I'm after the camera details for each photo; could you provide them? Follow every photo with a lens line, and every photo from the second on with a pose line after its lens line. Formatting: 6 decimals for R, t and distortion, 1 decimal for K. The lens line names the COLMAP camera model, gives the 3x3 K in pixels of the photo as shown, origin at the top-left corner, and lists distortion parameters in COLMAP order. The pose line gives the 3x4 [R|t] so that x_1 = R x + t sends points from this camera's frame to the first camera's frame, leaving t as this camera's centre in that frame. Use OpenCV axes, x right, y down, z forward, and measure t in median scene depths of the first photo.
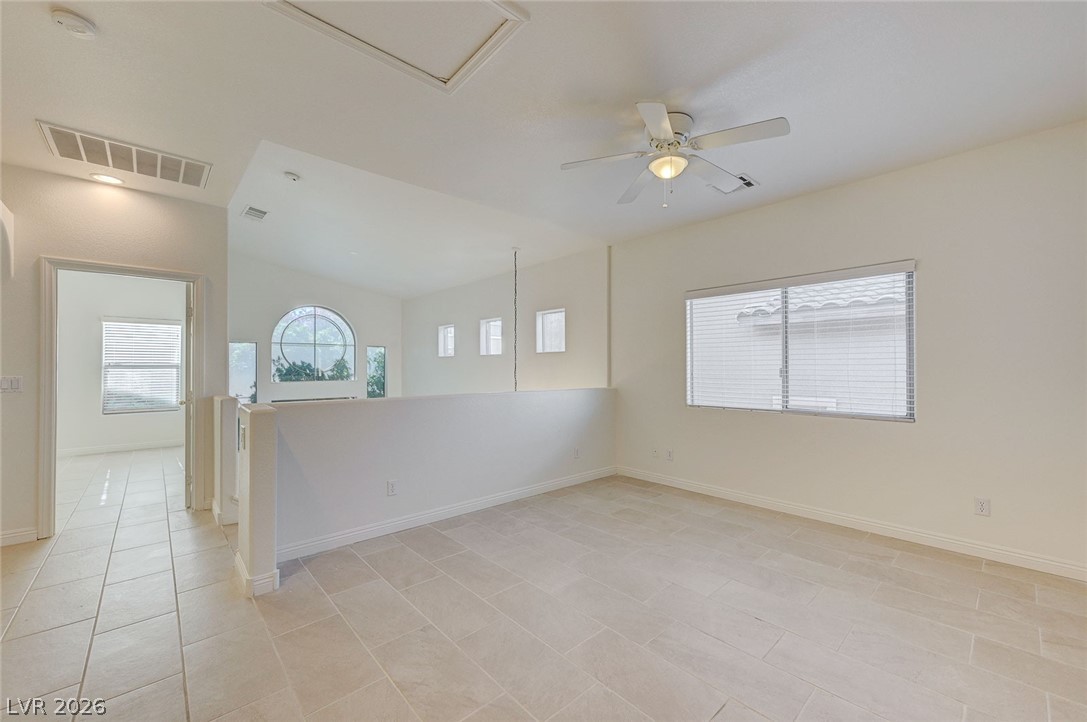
lens RADIAL K [[429.6, 0, 546.6], [0, 429.6, 363.0], [0, 0, 1]] dist [0.003799, 0.000694]
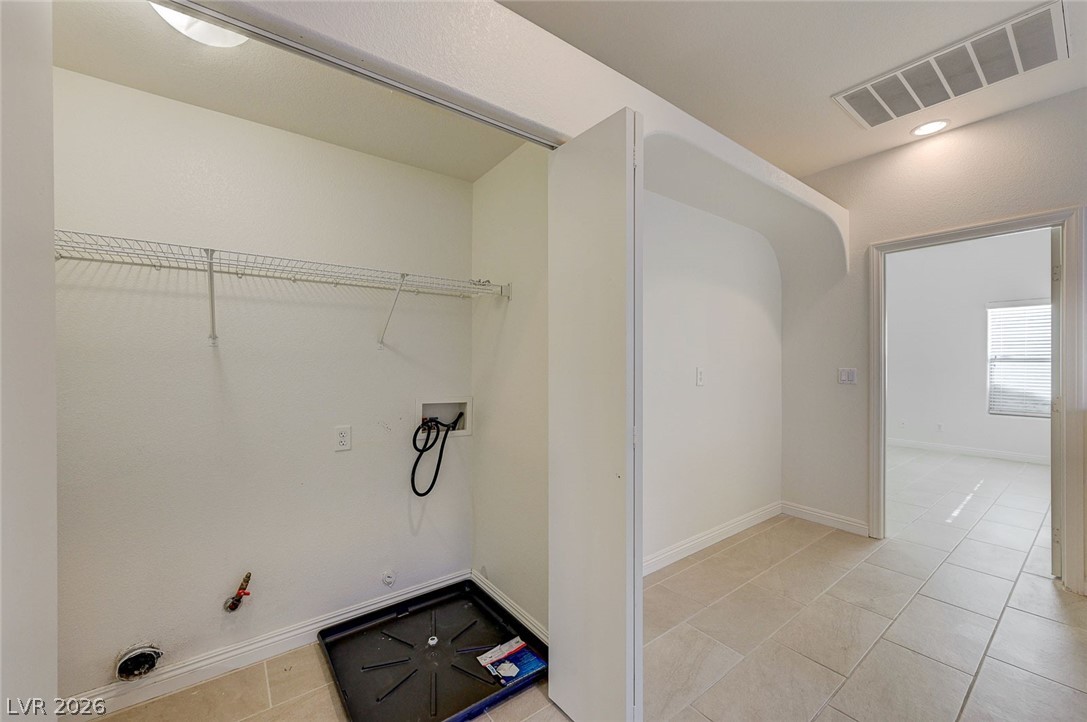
lens RADIAL K [[429.6, 0, 545.4], [0, 429.6, 361.9], [0, 0, 1]] dist [0.003799, 0.000694]
pose [[-0.085271, 0.001704, -0.996356, -0.139532], [0.008912, 0.999960, 0.000948, 0.006960], [0.996318, -0.008799, -0.085283, 0.335034]]
